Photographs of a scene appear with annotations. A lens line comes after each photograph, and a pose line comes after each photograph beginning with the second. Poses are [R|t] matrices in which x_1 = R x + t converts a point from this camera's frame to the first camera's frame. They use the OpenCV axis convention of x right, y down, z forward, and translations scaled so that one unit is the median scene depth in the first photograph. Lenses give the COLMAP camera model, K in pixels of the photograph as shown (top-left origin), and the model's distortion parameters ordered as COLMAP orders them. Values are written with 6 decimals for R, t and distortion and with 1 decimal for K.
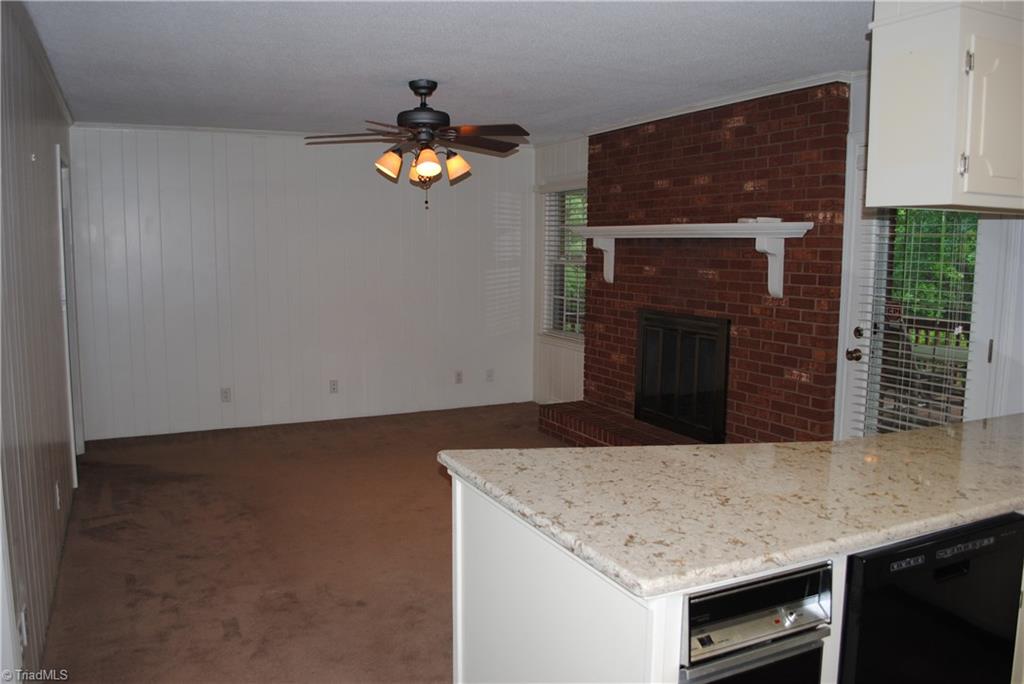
lens RADIAL K [[811.4, 0, 518.7], [0, 811.4, 332.0], [0, 0, 1]] dist [-0.068515, 0.006643]
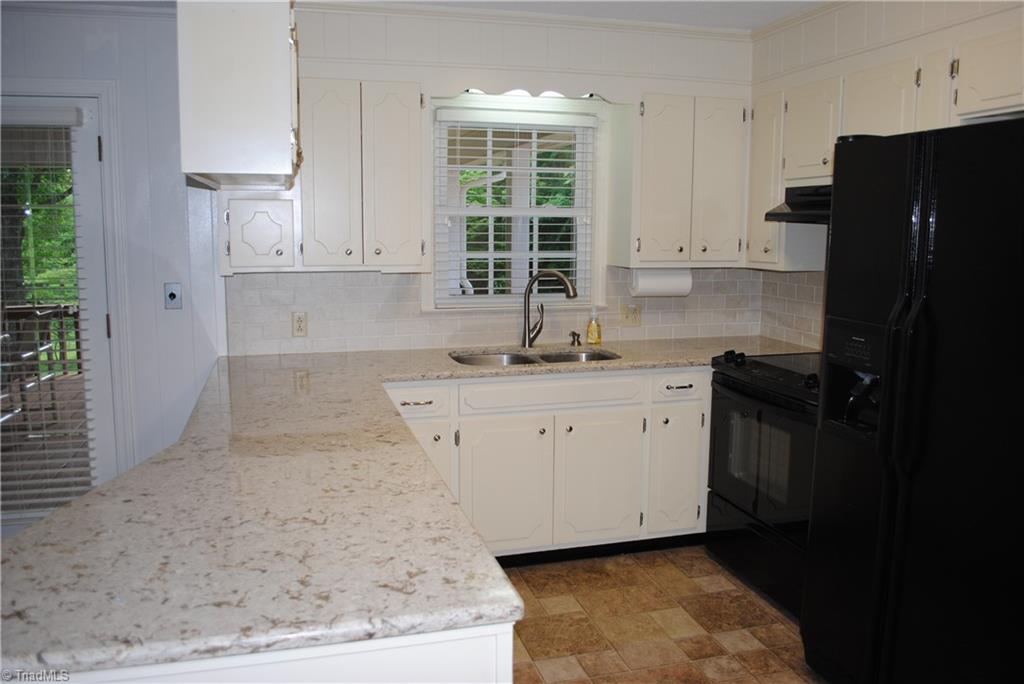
lens RADIAL K [[811.4, 0, 513.6], [0, 811.4, 343.8], [0, 0, 1]] dist [-0.068515, 0.006643]
pose [[0.194231, -0.142041, 0.970618, -0.410647], [0.111827, 0.986217, 0.121946, -0.037028], [-0.974561, 0.084856, 0.207438, 0.540879]]
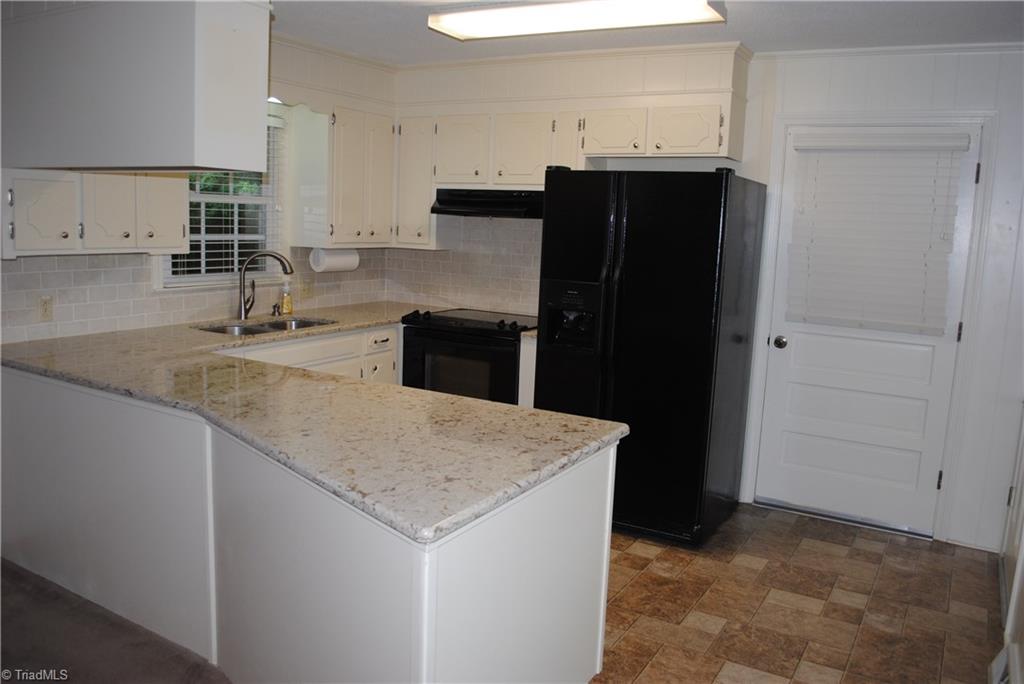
lens RADIAL K [[811.4, 0, 513.1], [0, 811.4, 345.3], [0, 0, 1]] dist [-0.068515, 0.006643]
pose [[-0.543682, -0.154003, 0.825041, -0.687687], [0.056968, 0.973983, 0.219345, -0.142027], [-0.837356, 0.166255, -0.520764, 1.340829]]
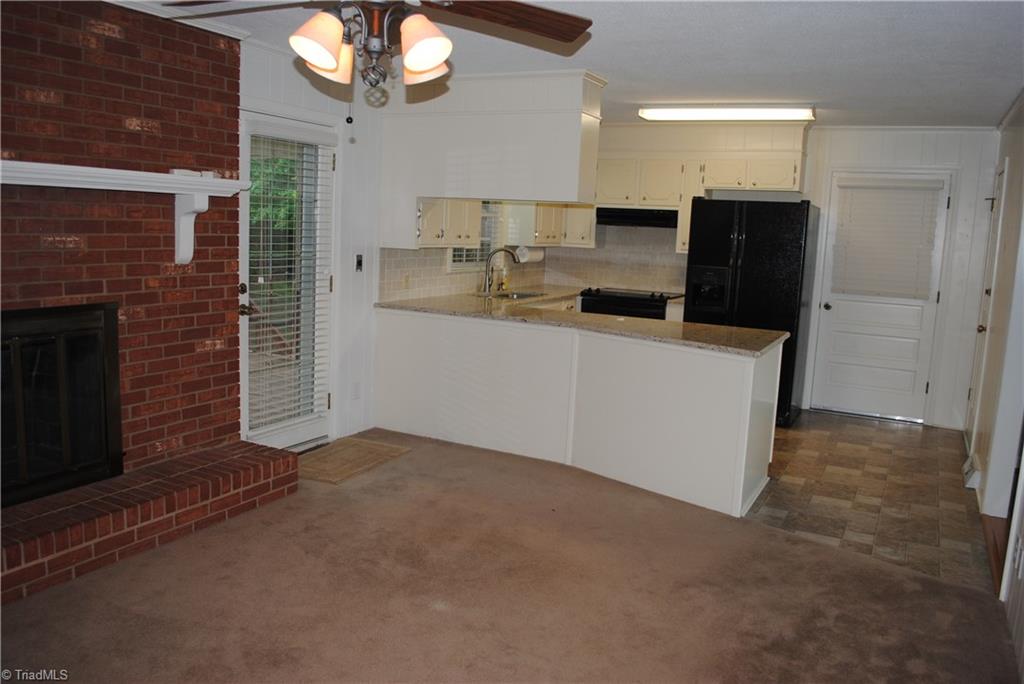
lens RADIAL K [[811.4, 0, 516.5], [0, 811.4, 344.5], [0, 0, 1]] dist [-0.068515, 0.006643]
pose [[-0.586213, -0.141486, 0.797706, -1.204291], [0.050020, 0.976433, 0.209944, -0.248641], [-0.808611, 0.162973, -0.565321, 2.494354]]
